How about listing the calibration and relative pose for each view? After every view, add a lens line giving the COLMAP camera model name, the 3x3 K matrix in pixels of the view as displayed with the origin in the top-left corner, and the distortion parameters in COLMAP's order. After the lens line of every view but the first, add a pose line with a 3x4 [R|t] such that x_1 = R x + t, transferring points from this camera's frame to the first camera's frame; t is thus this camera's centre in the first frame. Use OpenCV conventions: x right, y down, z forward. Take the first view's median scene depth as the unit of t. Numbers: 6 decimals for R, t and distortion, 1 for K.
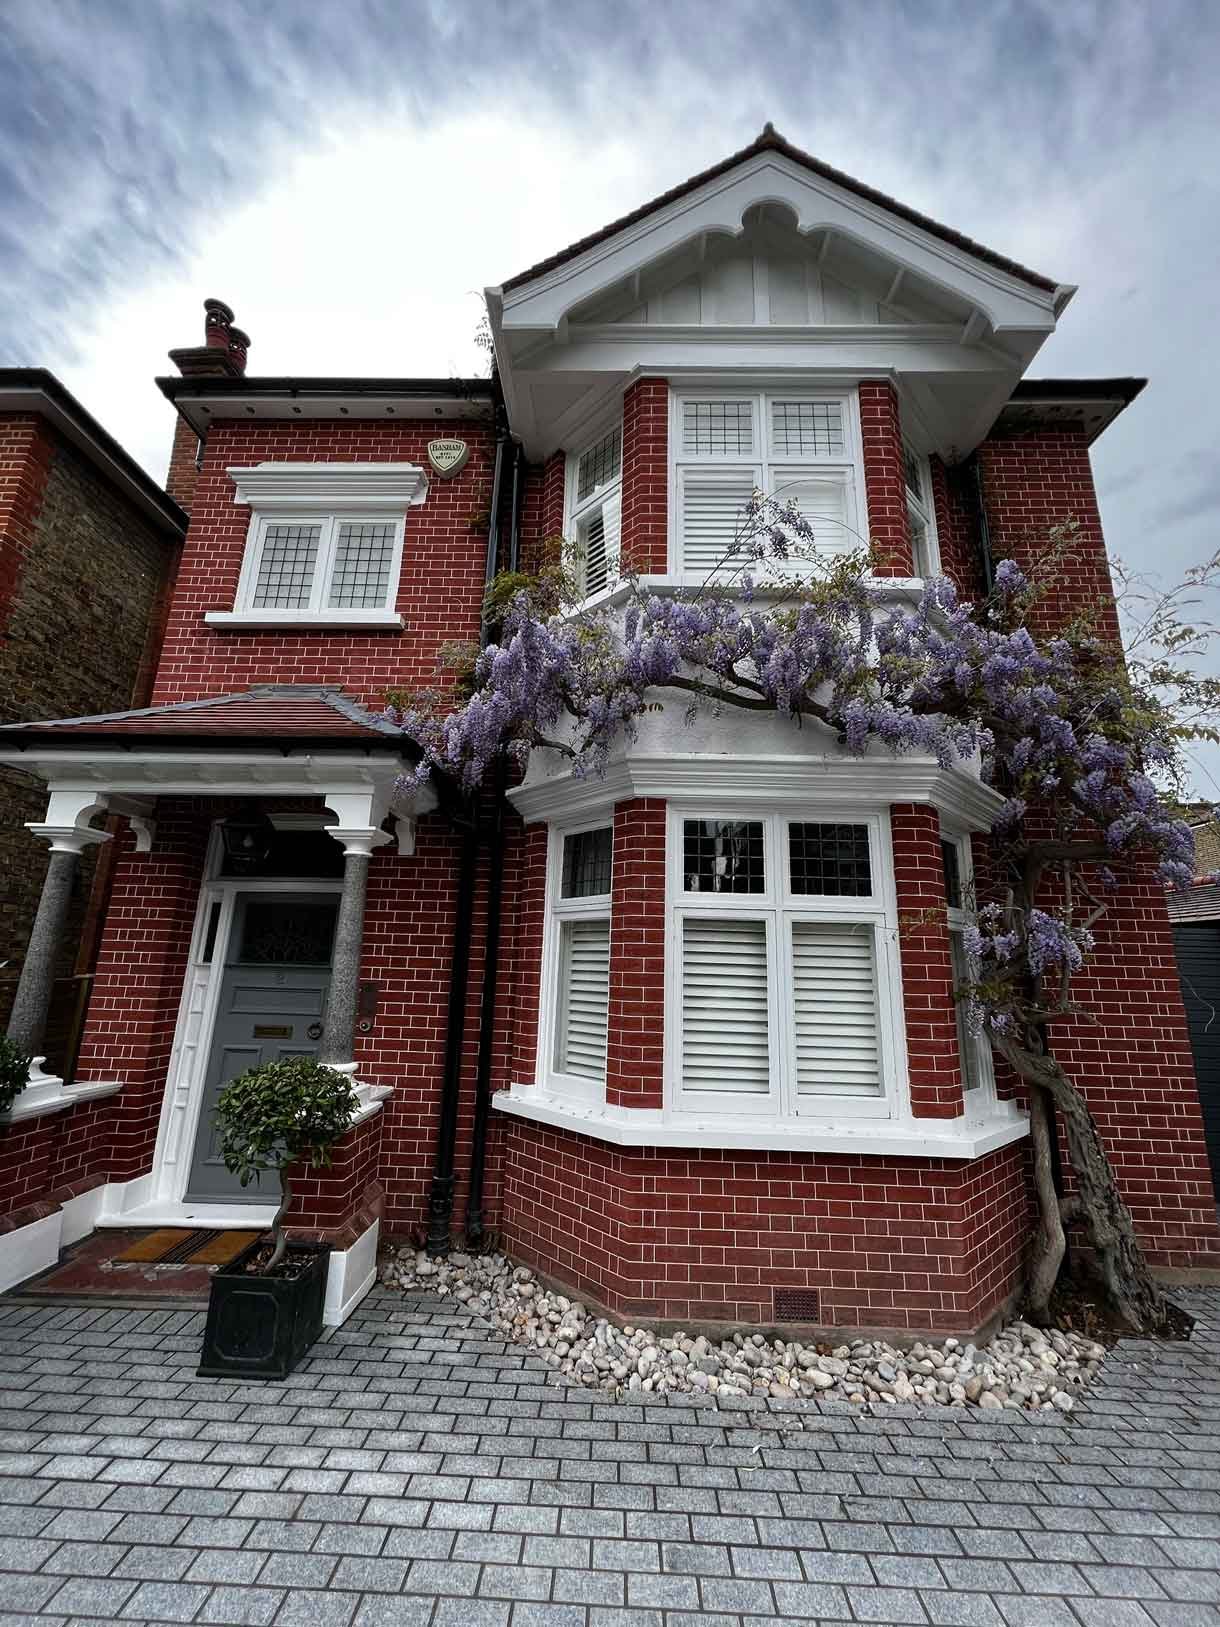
lens RADIAL K [[647.9, 0, 609.1], [0, 647.9, 819.3], [0, 0, 1]] dist [-0.003118, 0.000501]
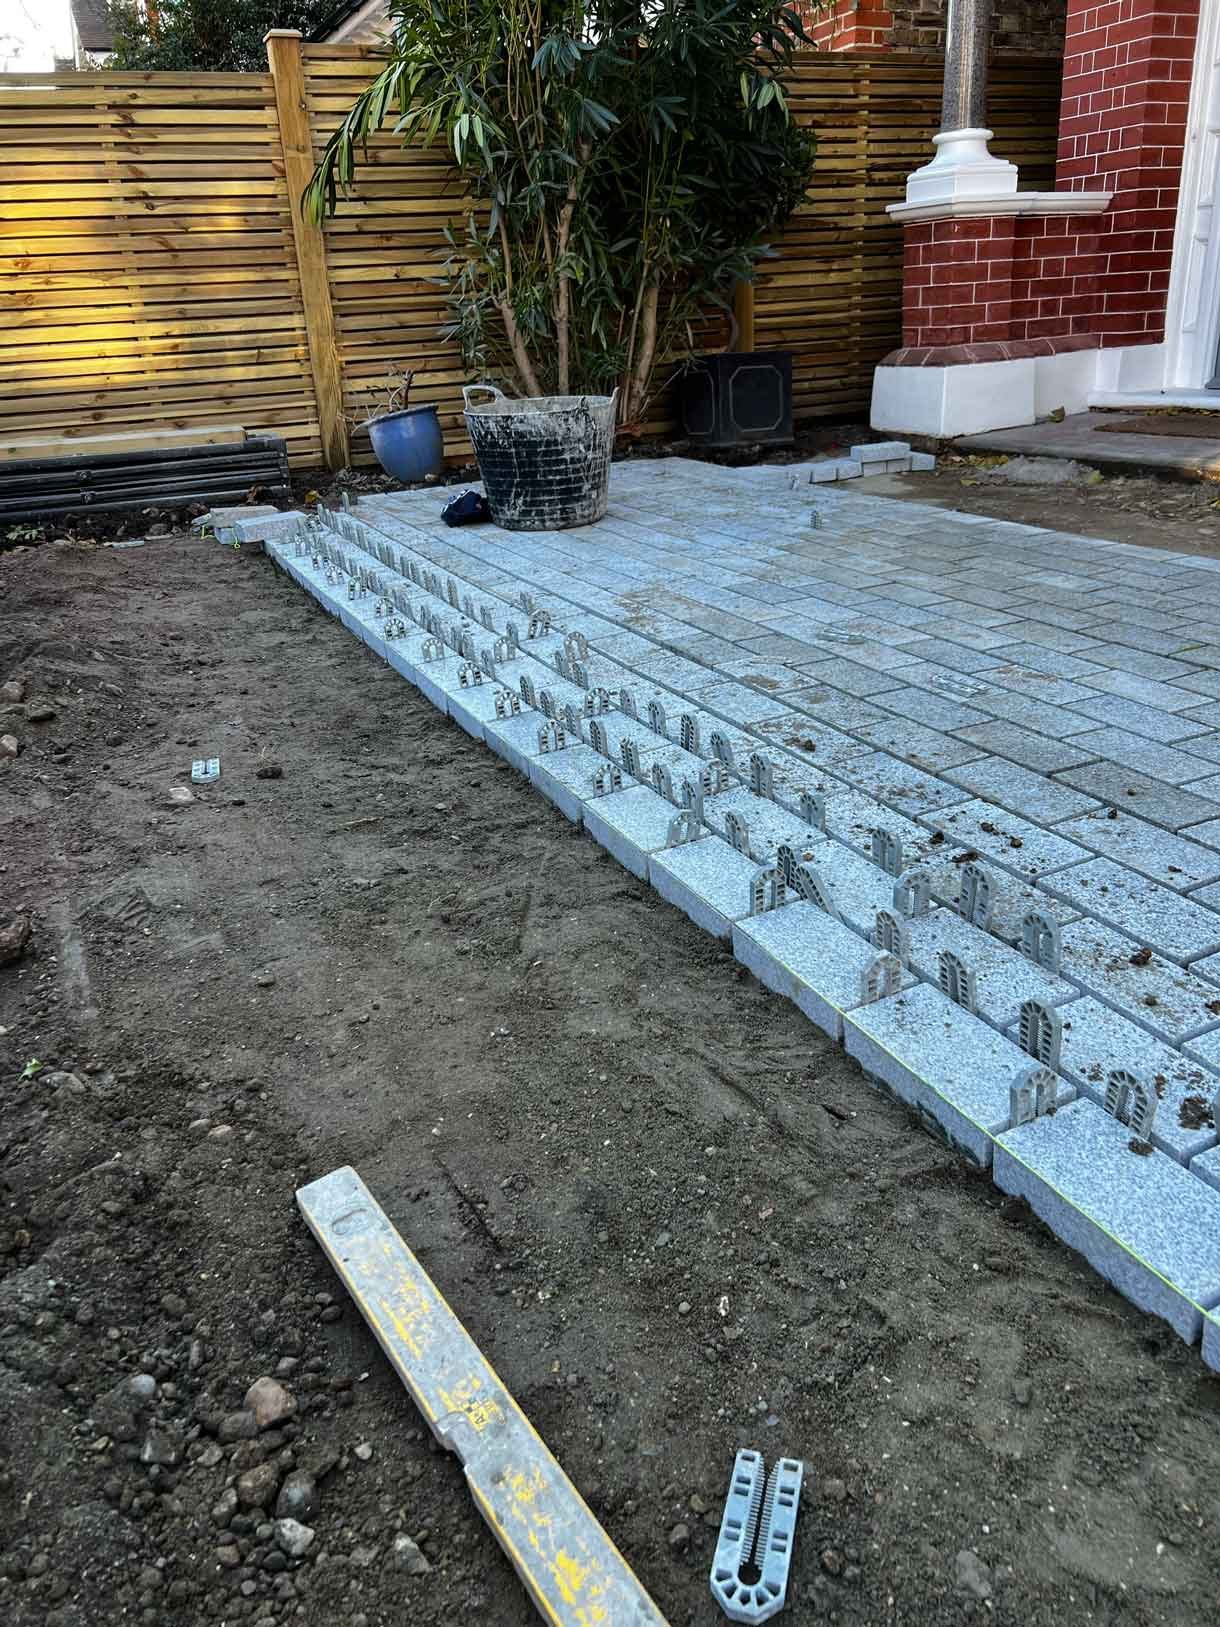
lens RADIAL K [[1212.7, 0, 611.7], [0, 1212.7, 812.7], [0, 0, 1]] dist [0.065940, -0.081943]
pose [[0.432164, 0.304577, -0.848803, 0.241281], [0.271853, 0.853450, 0.444657, 0.272989], [0.859843, -0.422914, 0.286030, -0.009302]]
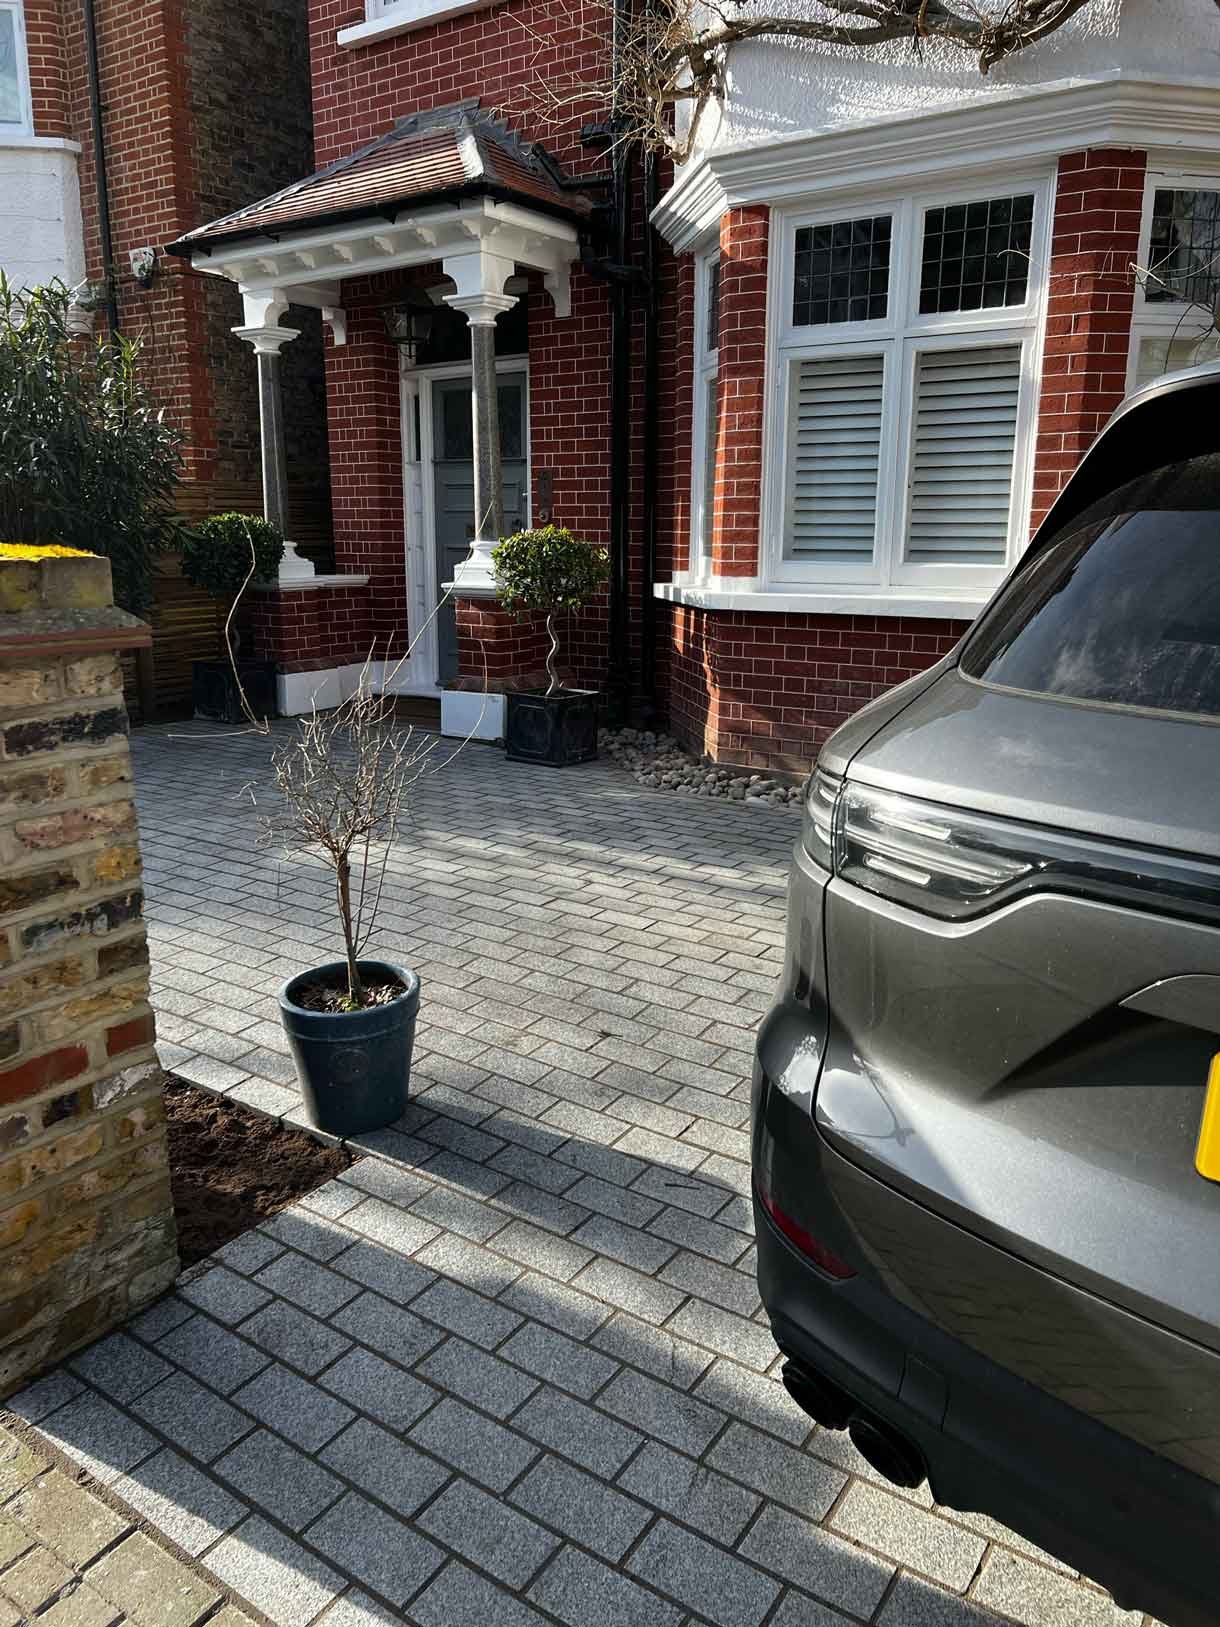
lens RADIAL K [[1212.7, 0, 608.7], [0, 1212.7, 799.7], [0, 0, 1]] dist [0.065940, -0.081943]
pose [[0.834844, 0.096430, -0.541975, 0.751658], [0.147047, 0.909699, 0.388362, 0.018916], [0.530484, -0.403918, 0.745277, -0.472616]]
